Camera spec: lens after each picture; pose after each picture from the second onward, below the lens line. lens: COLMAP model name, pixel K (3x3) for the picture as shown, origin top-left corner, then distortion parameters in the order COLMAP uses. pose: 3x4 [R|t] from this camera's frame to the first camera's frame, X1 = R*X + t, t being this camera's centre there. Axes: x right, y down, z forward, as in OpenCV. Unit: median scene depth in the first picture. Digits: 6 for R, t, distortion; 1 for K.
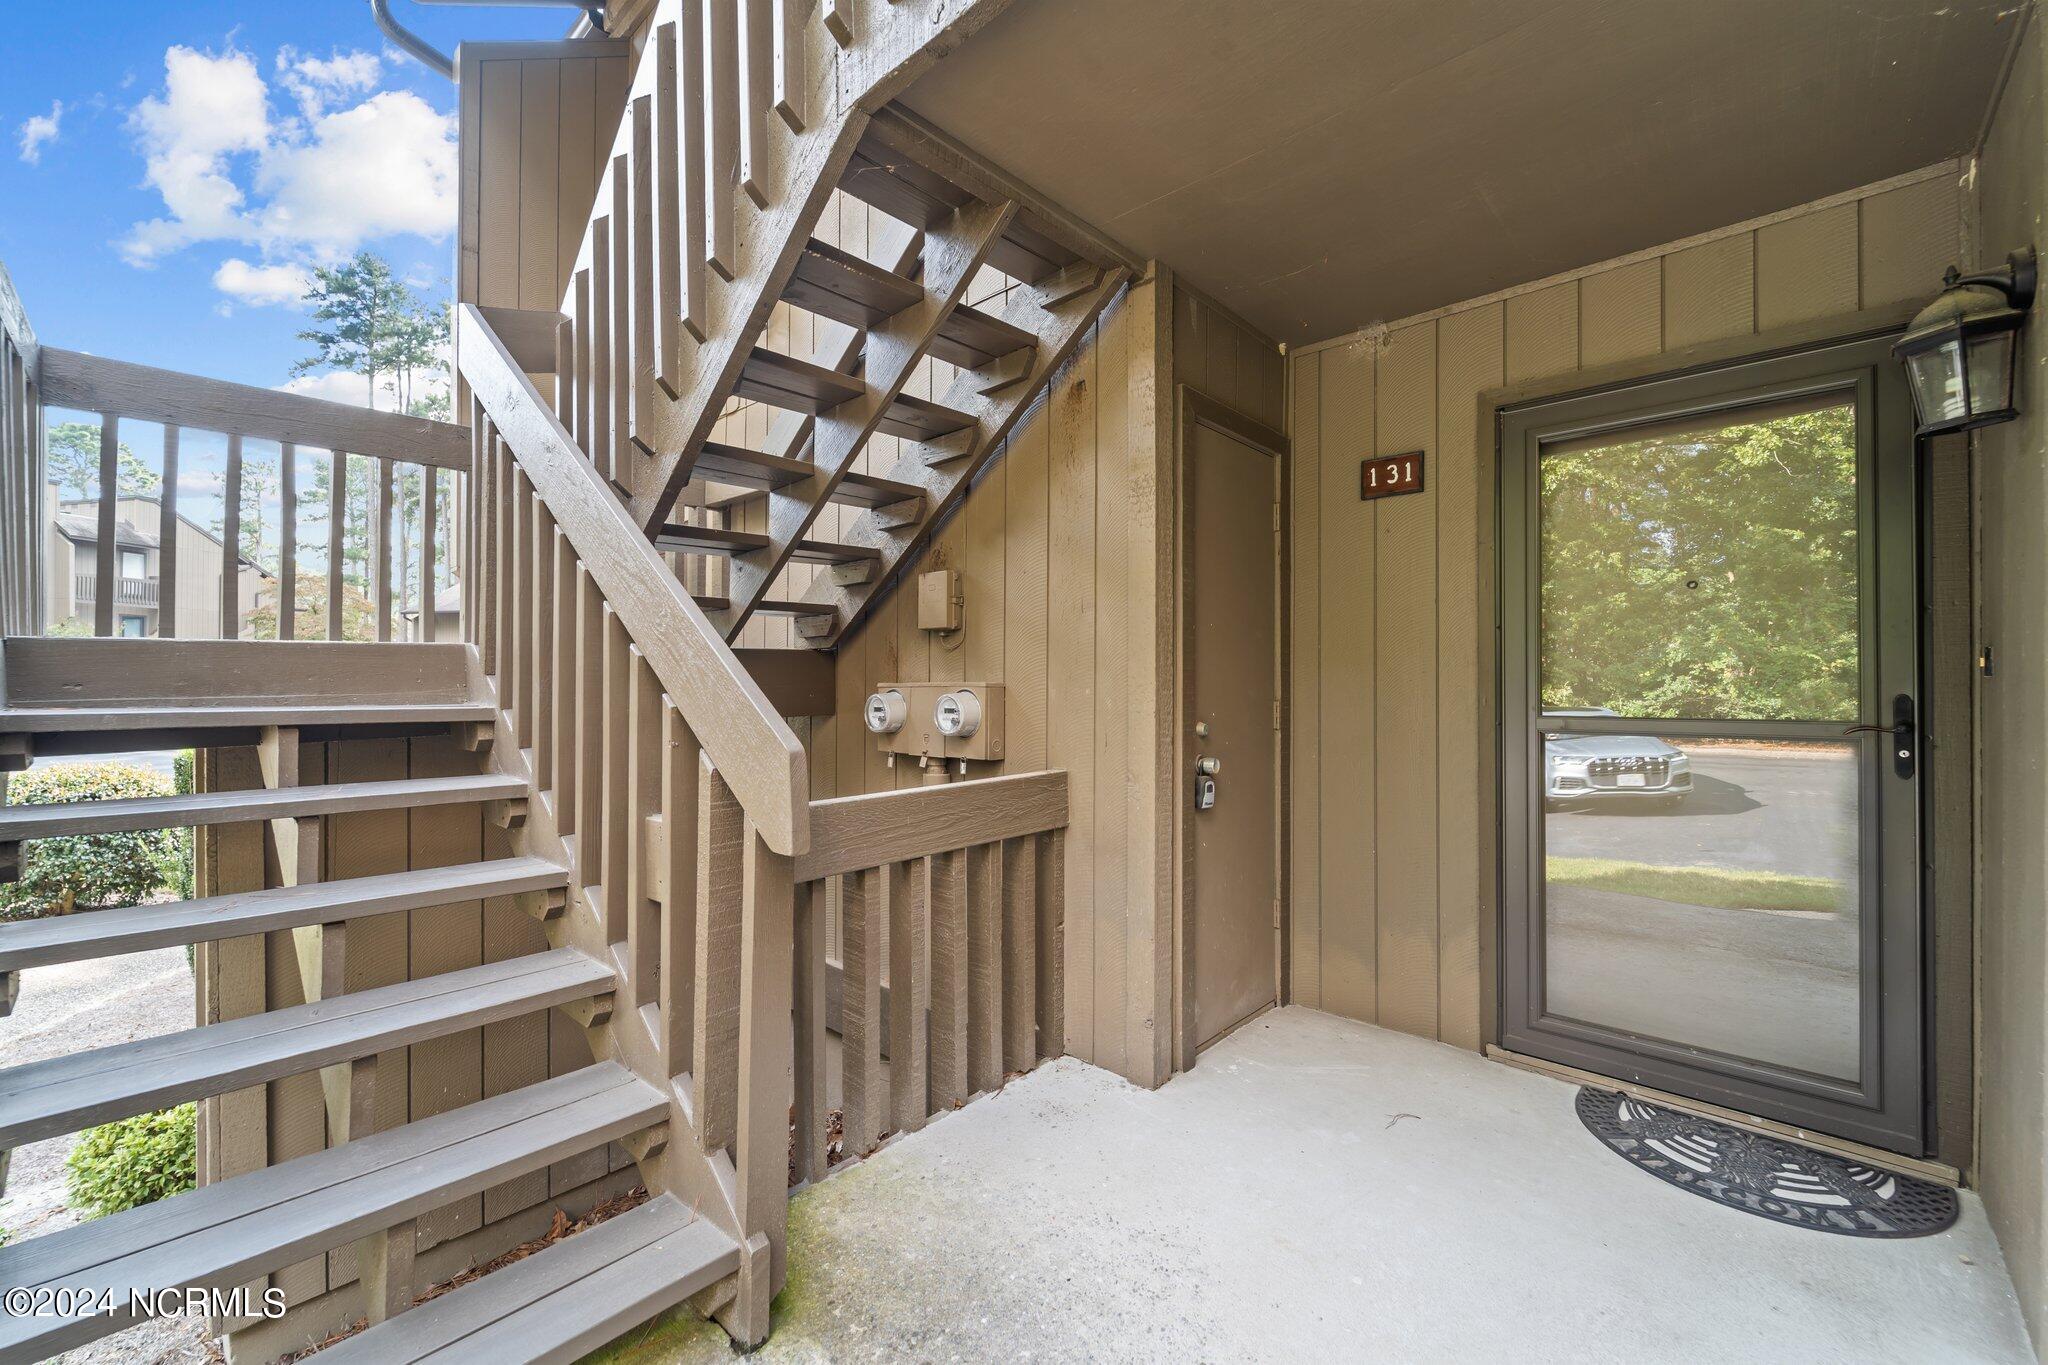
lens RADIAL K [[834.4, 0, 1020.7], [0, 834.4, 684.1], [0, 0, 1]] dist [0.002567, -0.002533]
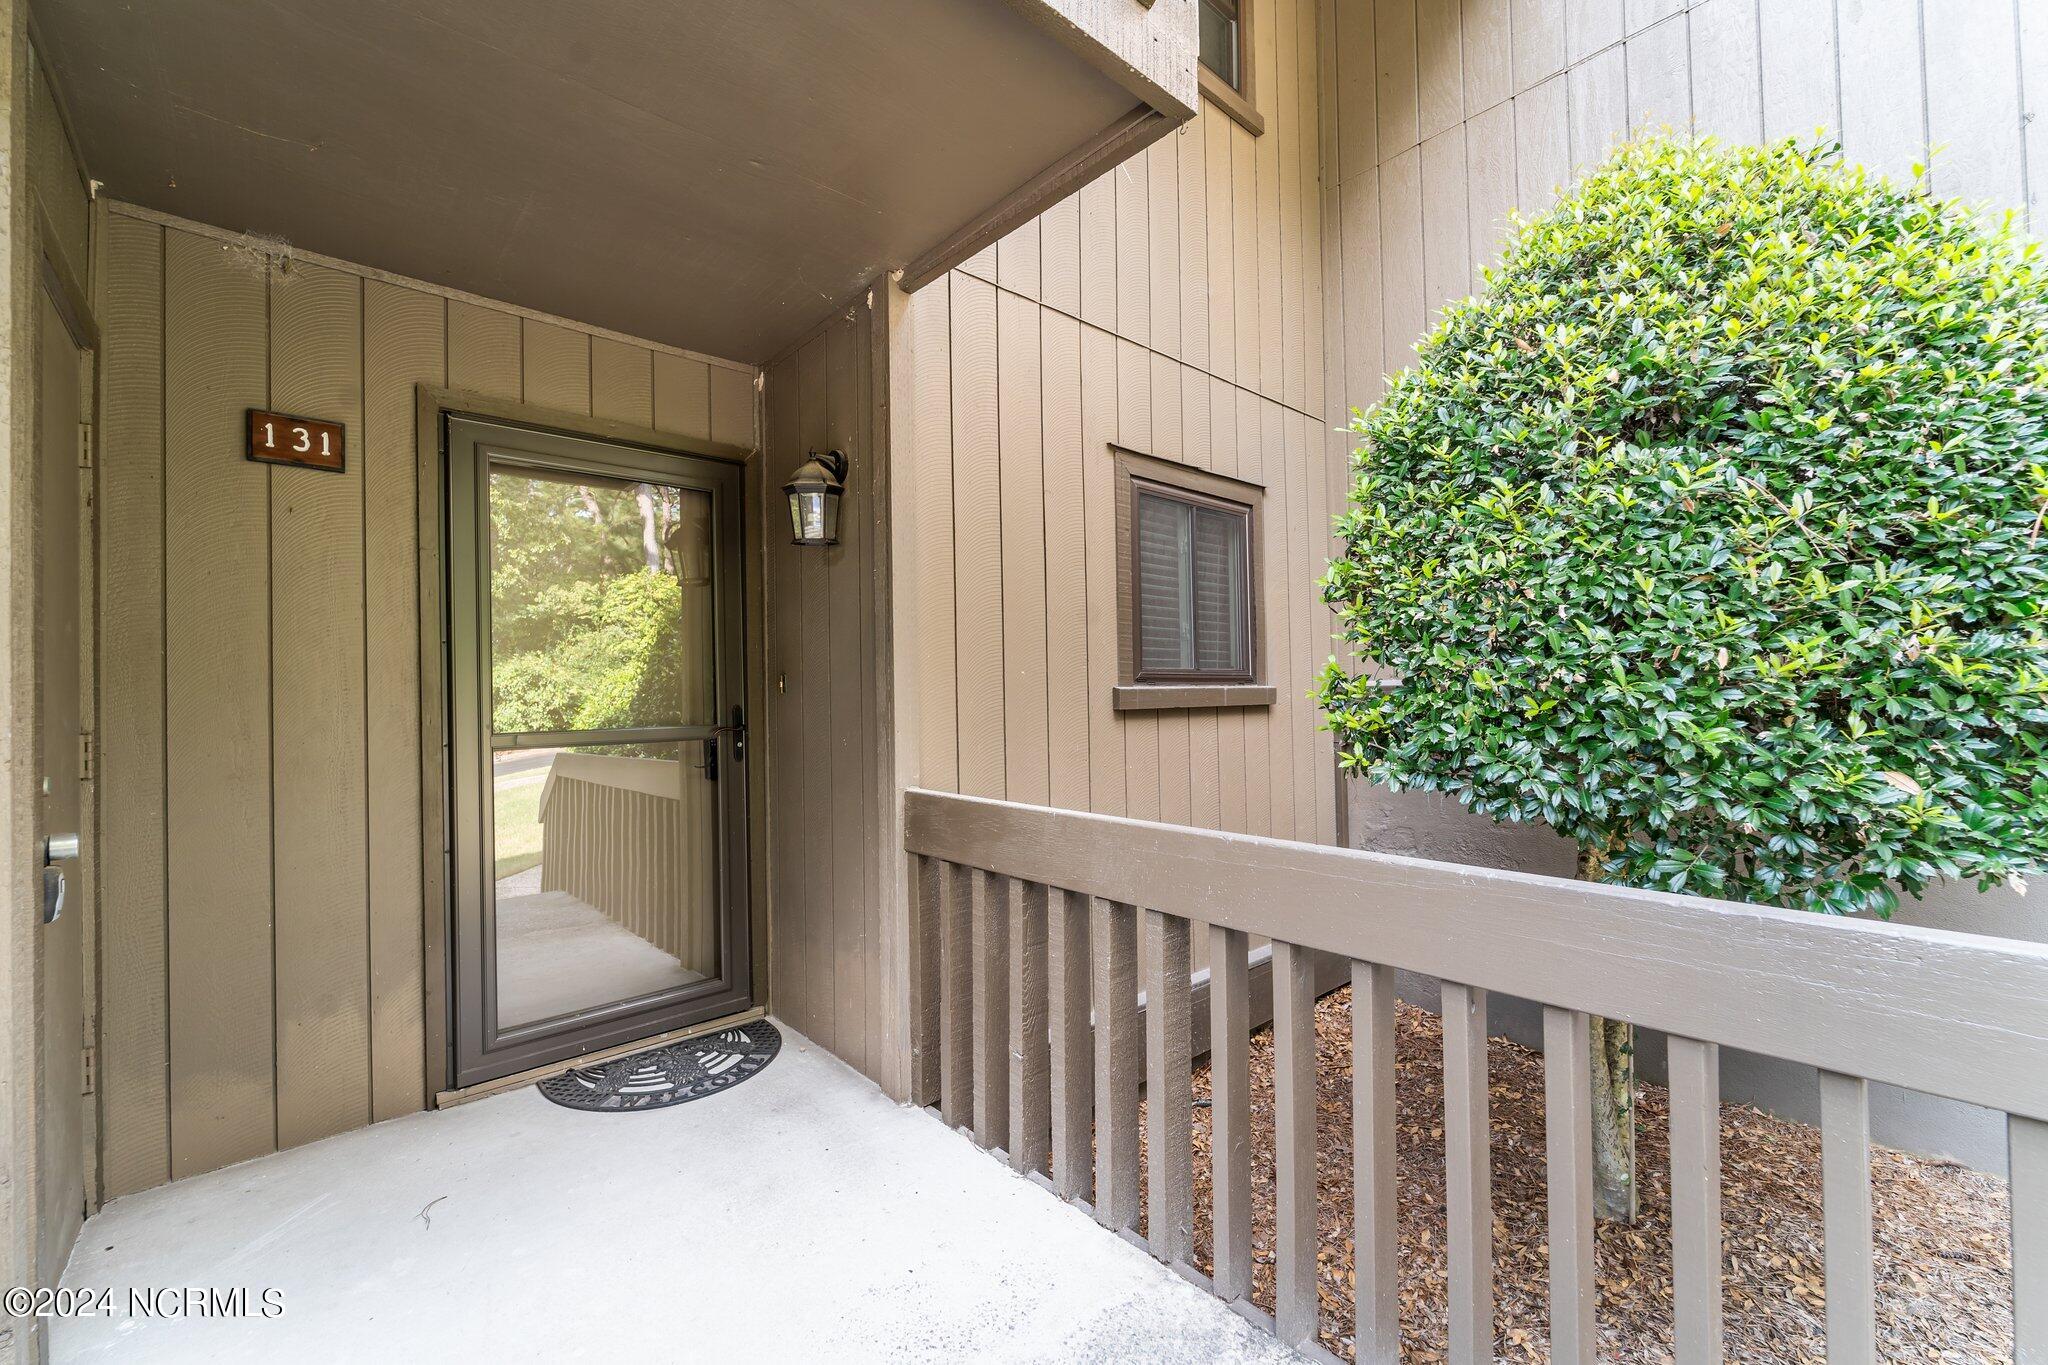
lens RADIAL K [[834.4, 0, 1020.4], [0, 834.4, 680.5], [0, 0, 1]] dist [0.002567, -0.002533]
pose [[0.088994, 0.013325, 0.995943, -0.338099], [0.012165, 0.999821, -0.014464, -0.003368], [-0.995958, 0.013403, 0.088816, 0.301998]]
